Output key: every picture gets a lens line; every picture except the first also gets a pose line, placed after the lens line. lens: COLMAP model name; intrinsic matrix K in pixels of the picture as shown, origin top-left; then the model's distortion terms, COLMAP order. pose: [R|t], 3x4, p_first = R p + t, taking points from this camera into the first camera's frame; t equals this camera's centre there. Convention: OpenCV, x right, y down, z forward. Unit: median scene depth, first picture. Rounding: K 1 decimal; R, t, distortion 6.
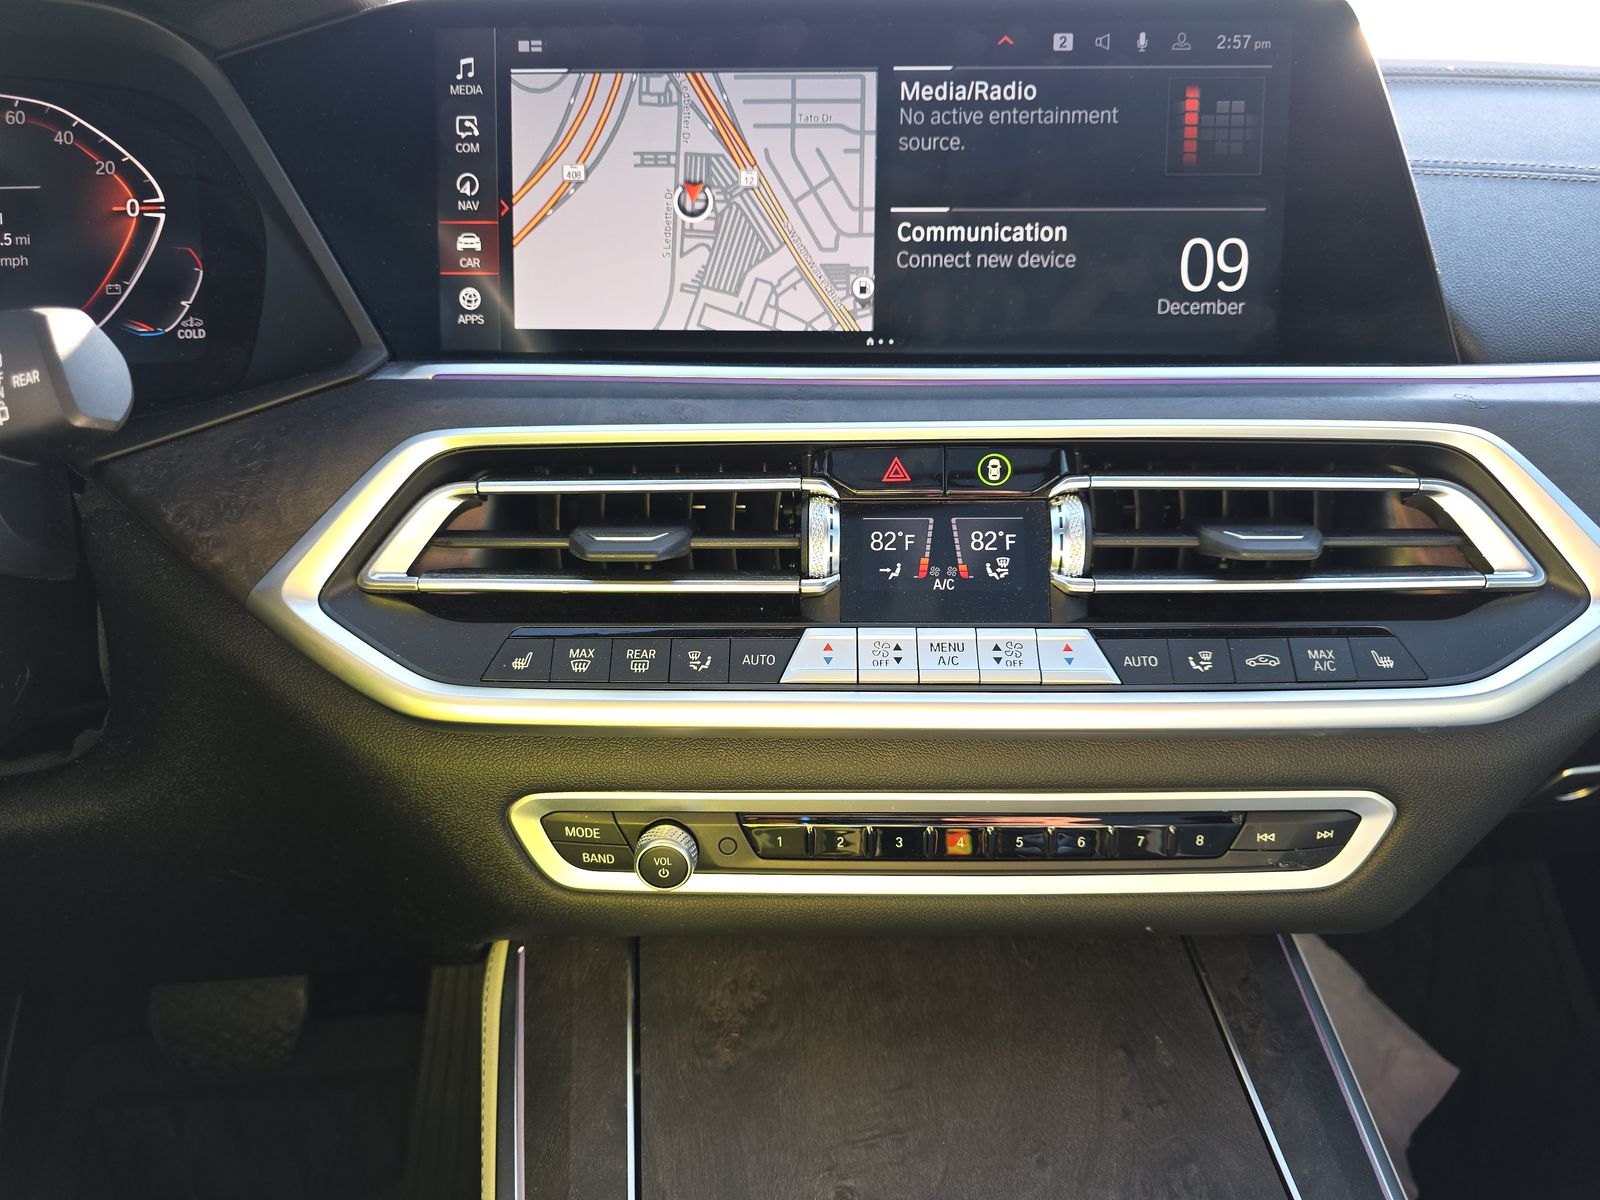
lens RADIAL K [[1240.6, 0, 800.0], [0, 1240.6, 600.0], [0, 0, 1]] dist [0.051083, -0.052670]
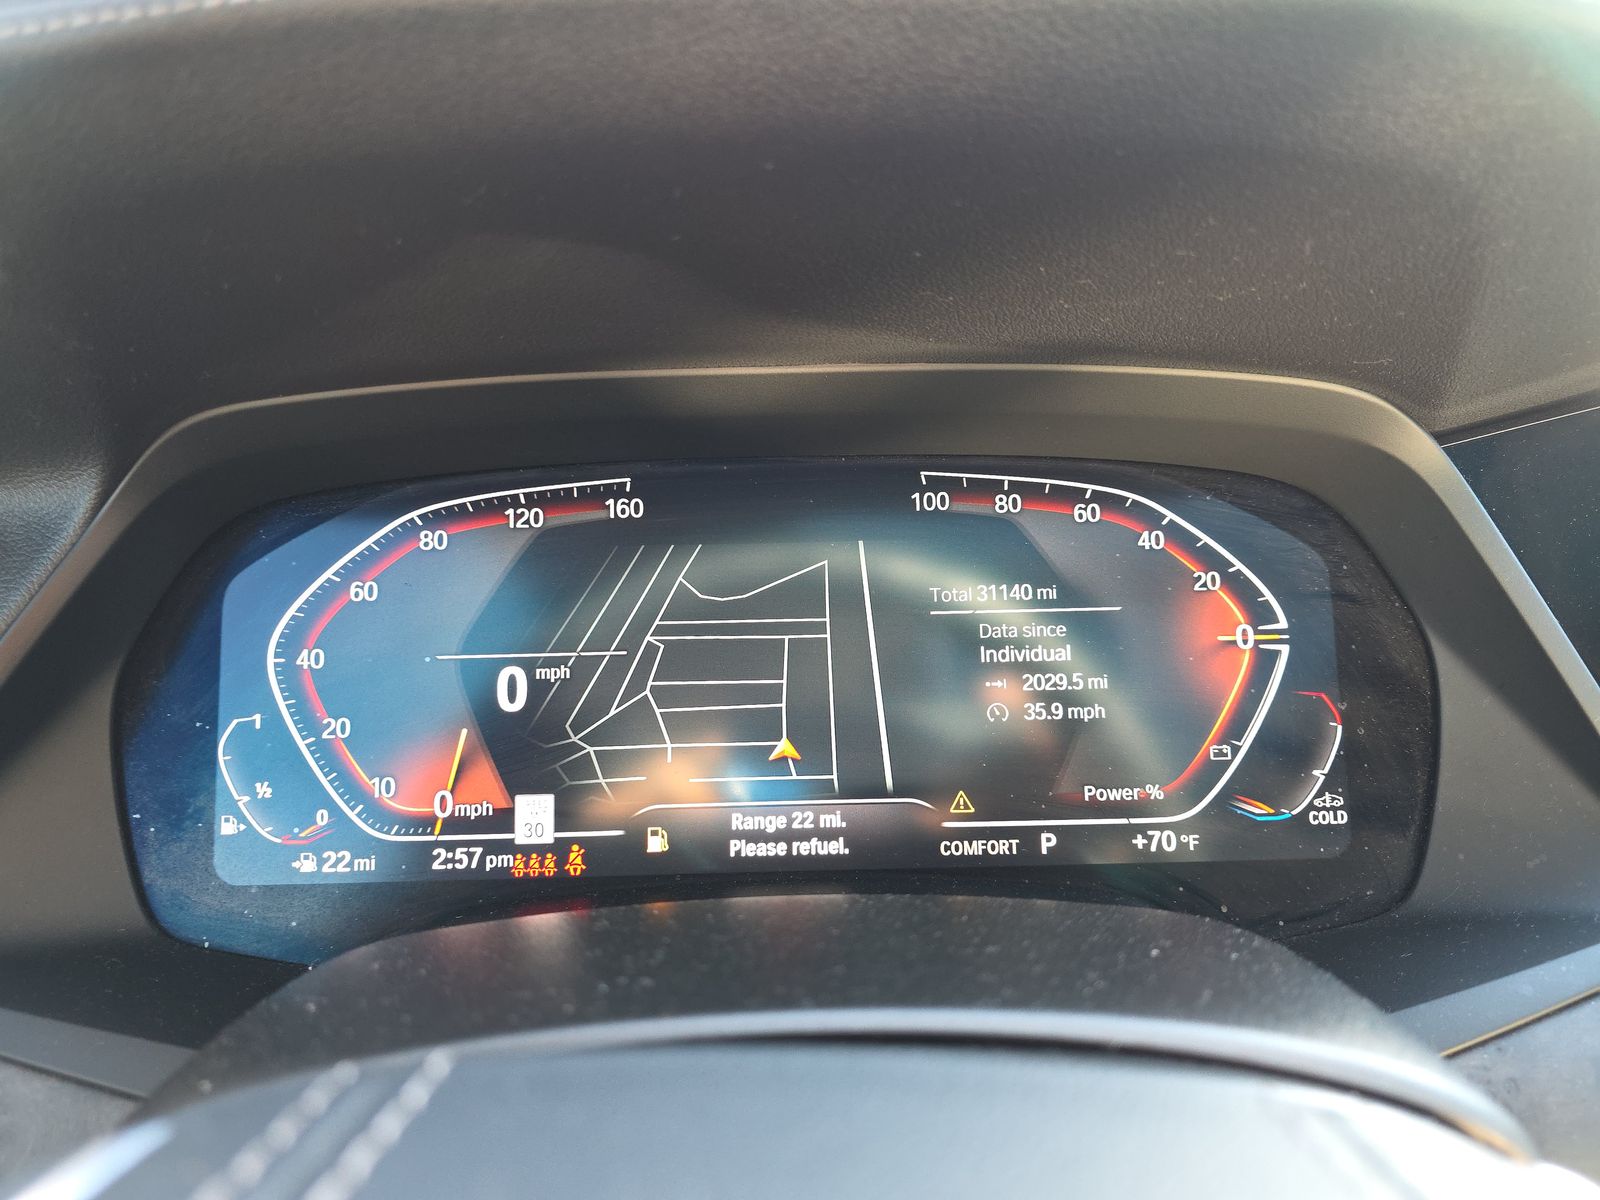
lens RADIAL K [[1240.6, 0, 800.0], [0, 1240.6, 600.0], [0, 0, 1]] dist [0.051083, -0.052670]
pose [[0.998147, 0.013813, -0.059261, -0.787614], [-0.022476, 0.988713, -0.148127, -0.237940], [0.056546, 0.149185, 0.987191, 0.309796]]
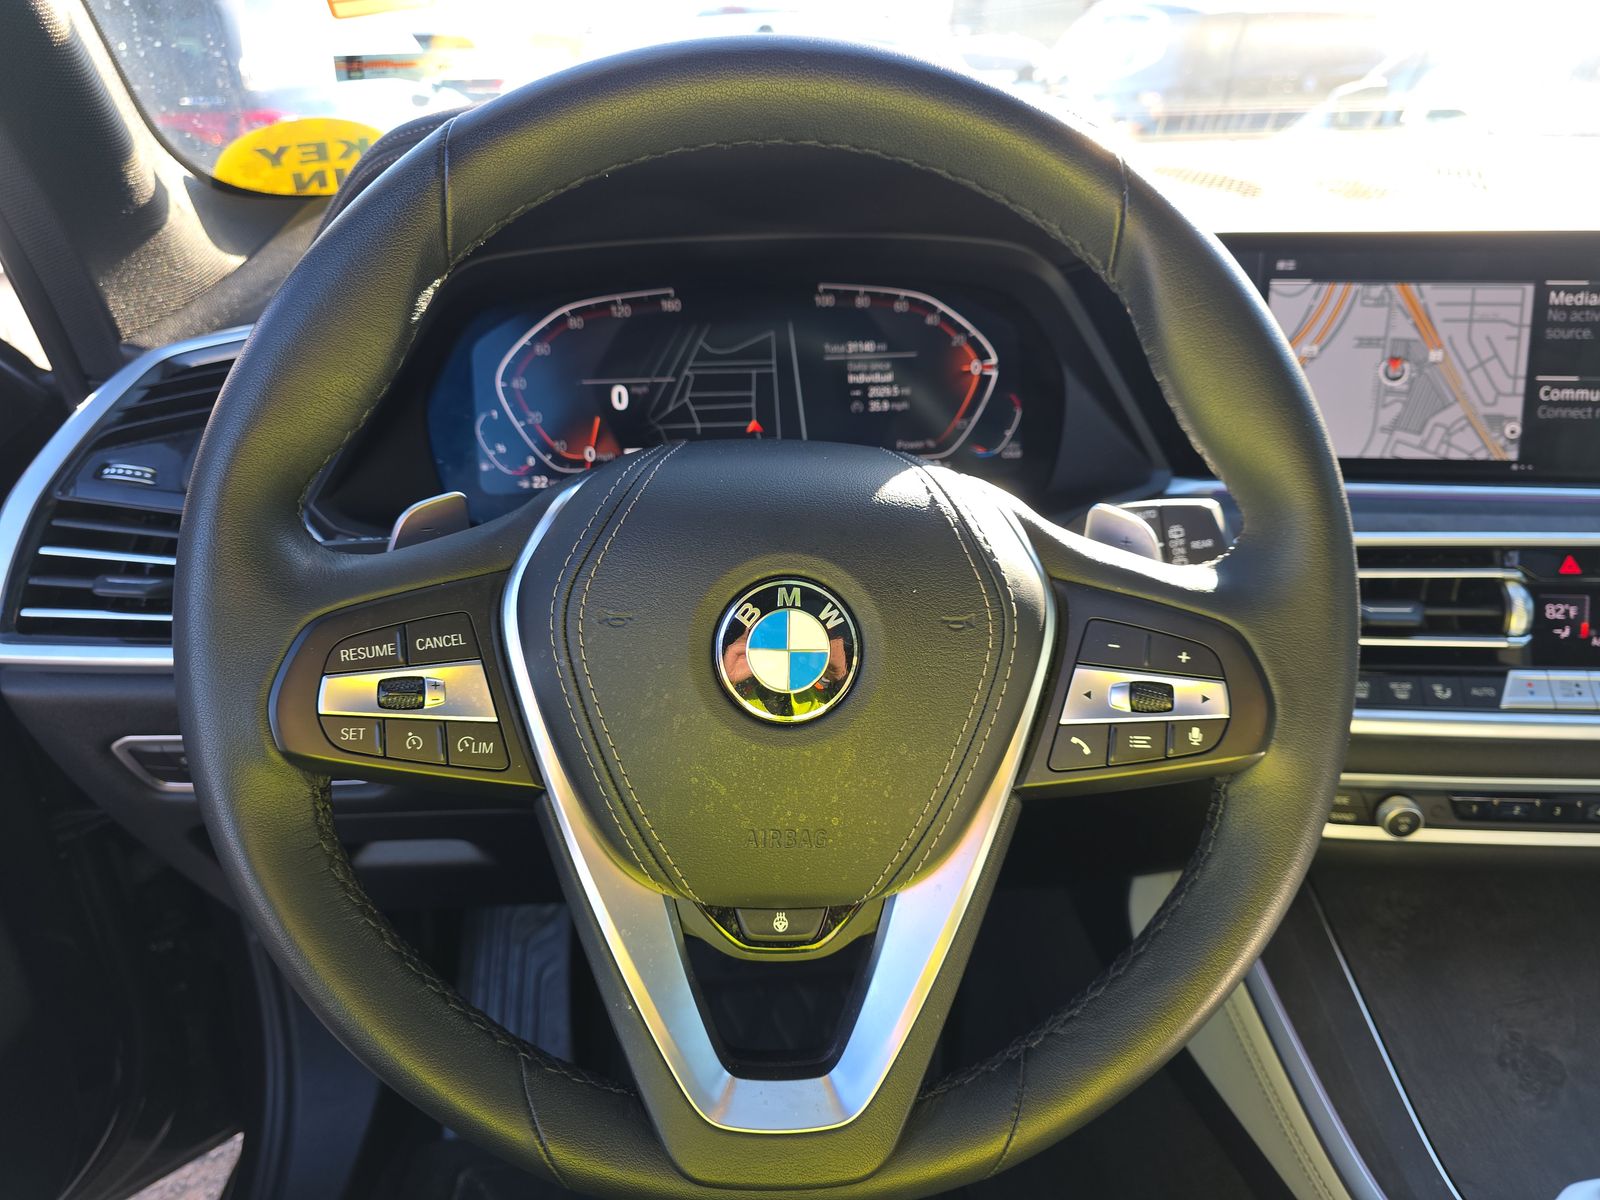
lens RADIAL K [[1240.6, 0, 800.0], [0, 1240.6, 600.0], [0, 0, 1]] dist [0.051083, -0.052670]
pose [[0.999654, 0.008862, -0.024783, -0.742807], [-0.007719, 0.998919, 0.045835, -0.114146], [0.025162, -0.045628, 0.998642, -0.492597]]
